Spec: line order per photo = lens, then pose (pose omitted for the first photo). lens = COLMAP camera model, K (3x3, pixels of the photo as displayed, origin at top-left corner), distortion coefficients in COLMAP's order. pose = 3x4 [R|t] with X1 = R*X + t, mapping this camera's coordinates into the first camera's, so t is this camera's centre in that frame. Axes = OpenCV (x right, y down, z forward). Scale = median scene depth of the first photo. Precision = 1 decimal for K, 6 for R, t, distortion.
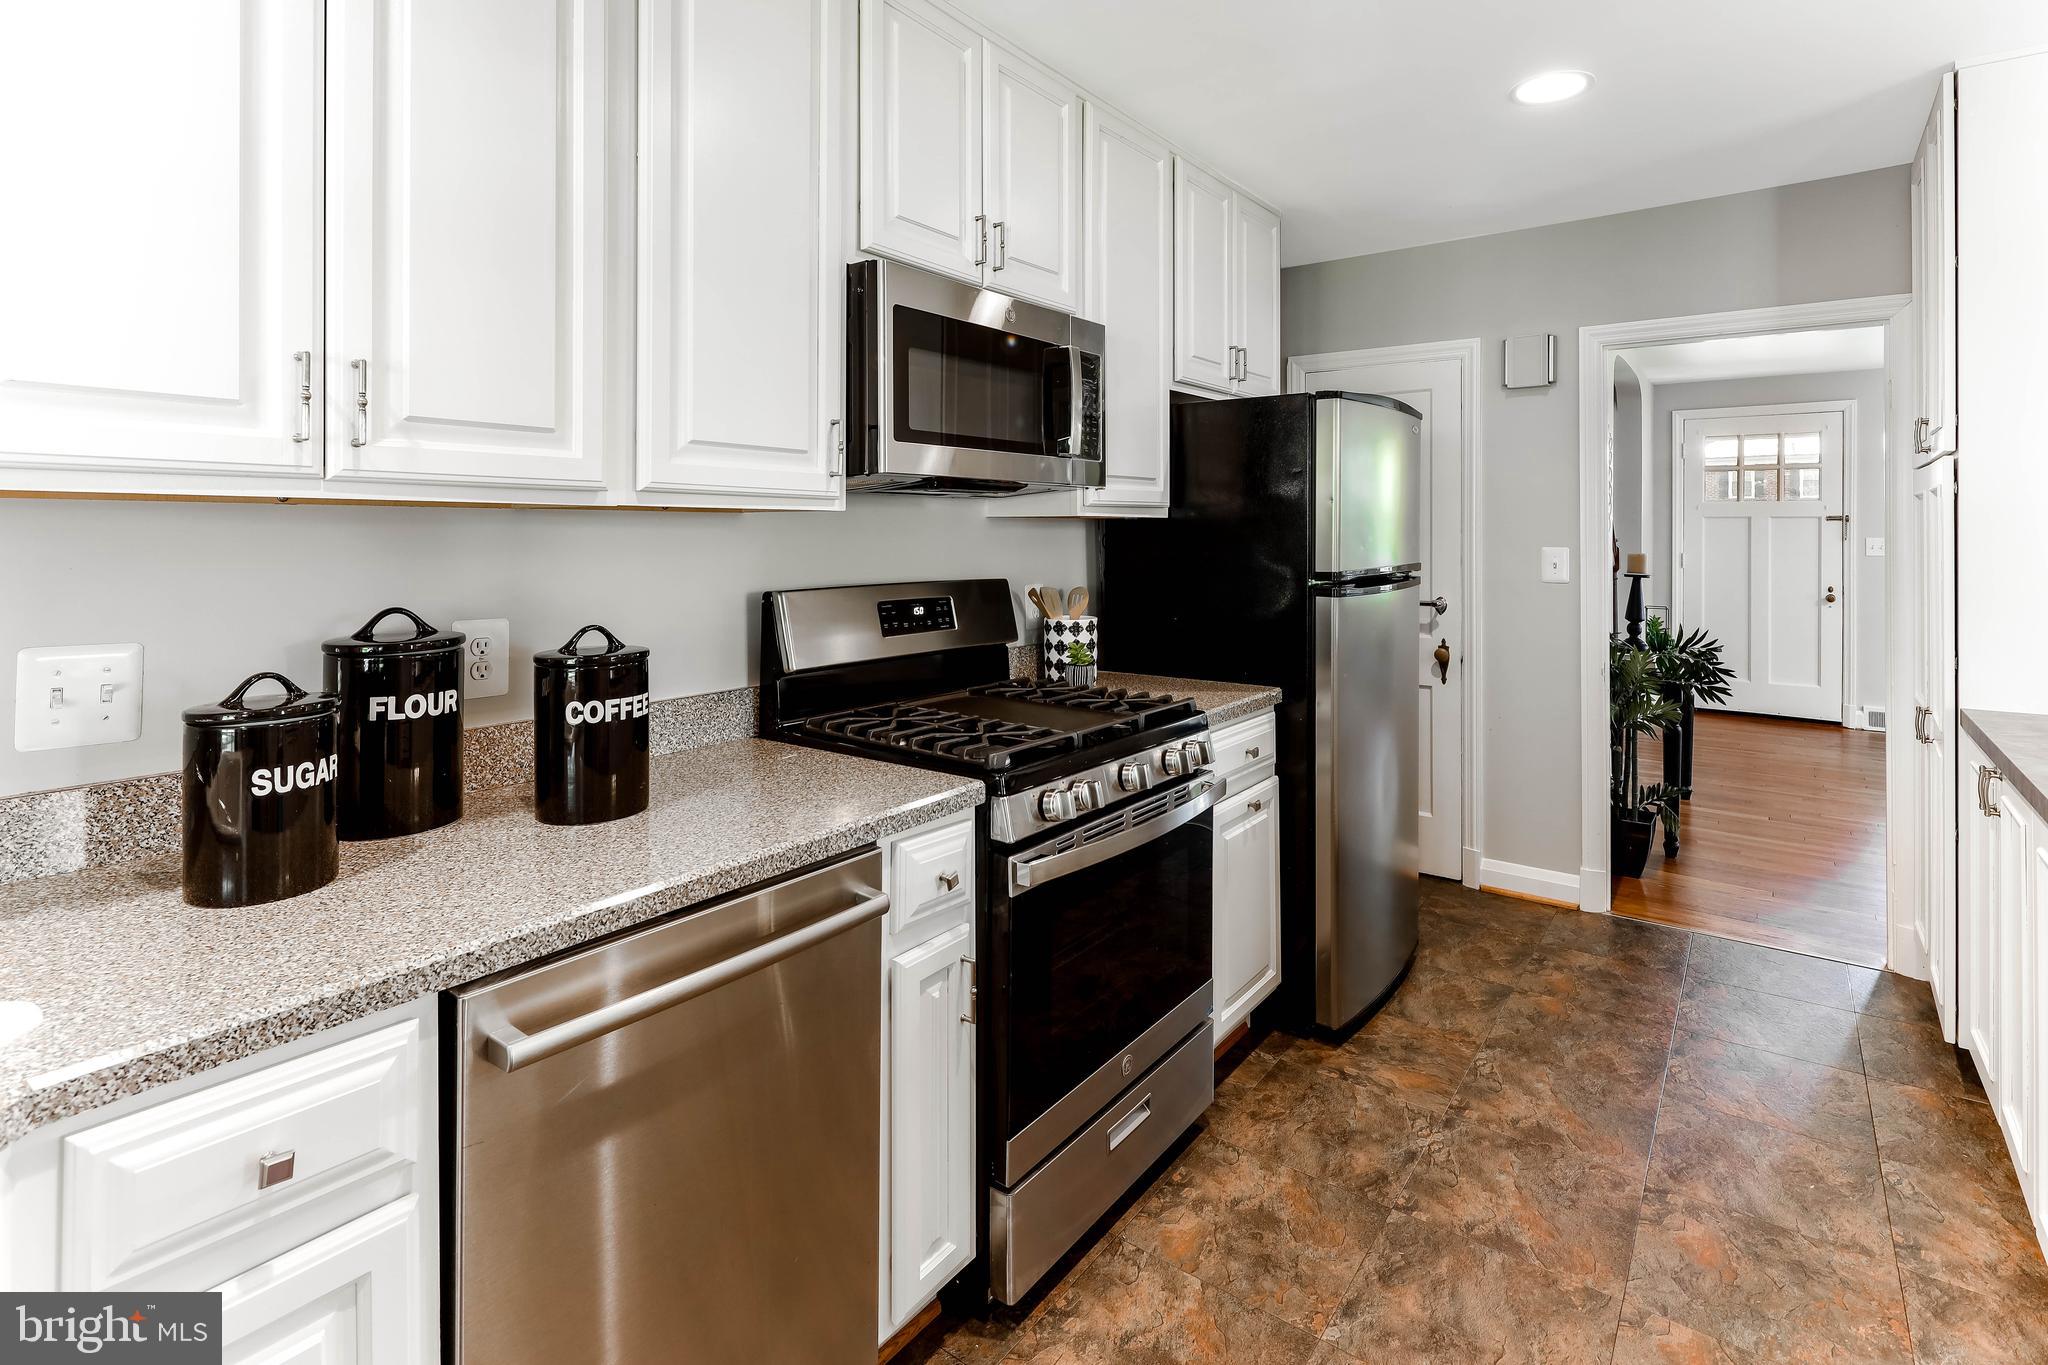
lens RADIAL K [[1009.4, 0, 1027.7], [0, 1009.4, 536.0], [0, 0, 1]] dist [0.000537, -0.000044]
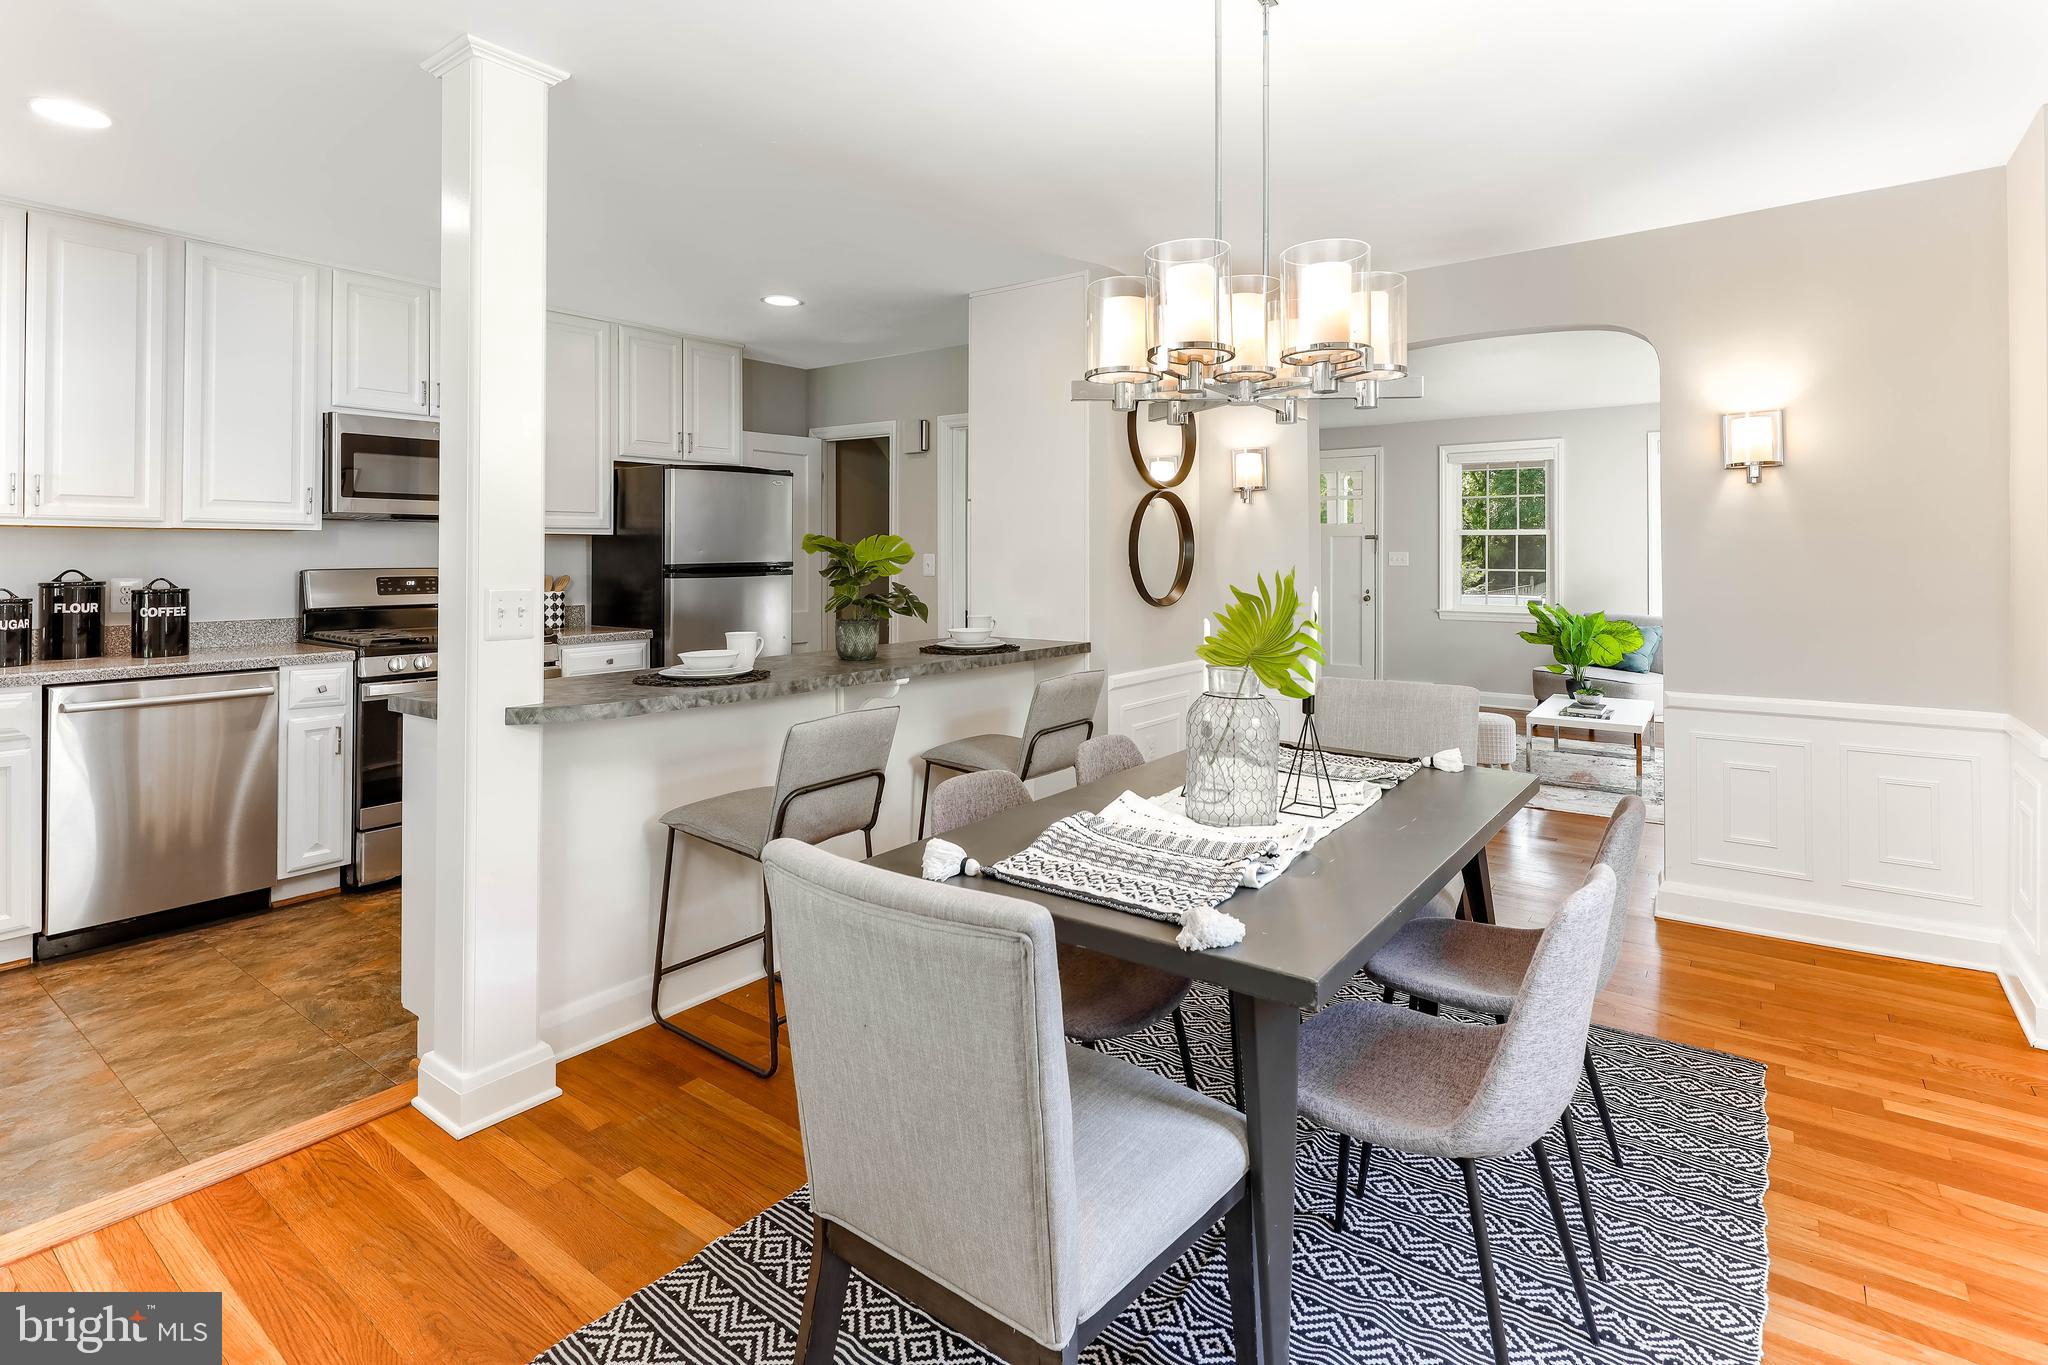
lens RADIAL K [[1017.7, 0, 1021.4], [0, 1017.7, 545.0], [0, 0, 1]] dist [-0.002100, -0.000221]
pose [[0.999980, 0.000143, 0.006281, 1.419734], [-0.000065, 0.999923, -0.012438, 0.036354], [-0.006282, 0.012438, 0.999903, -1.264606]]
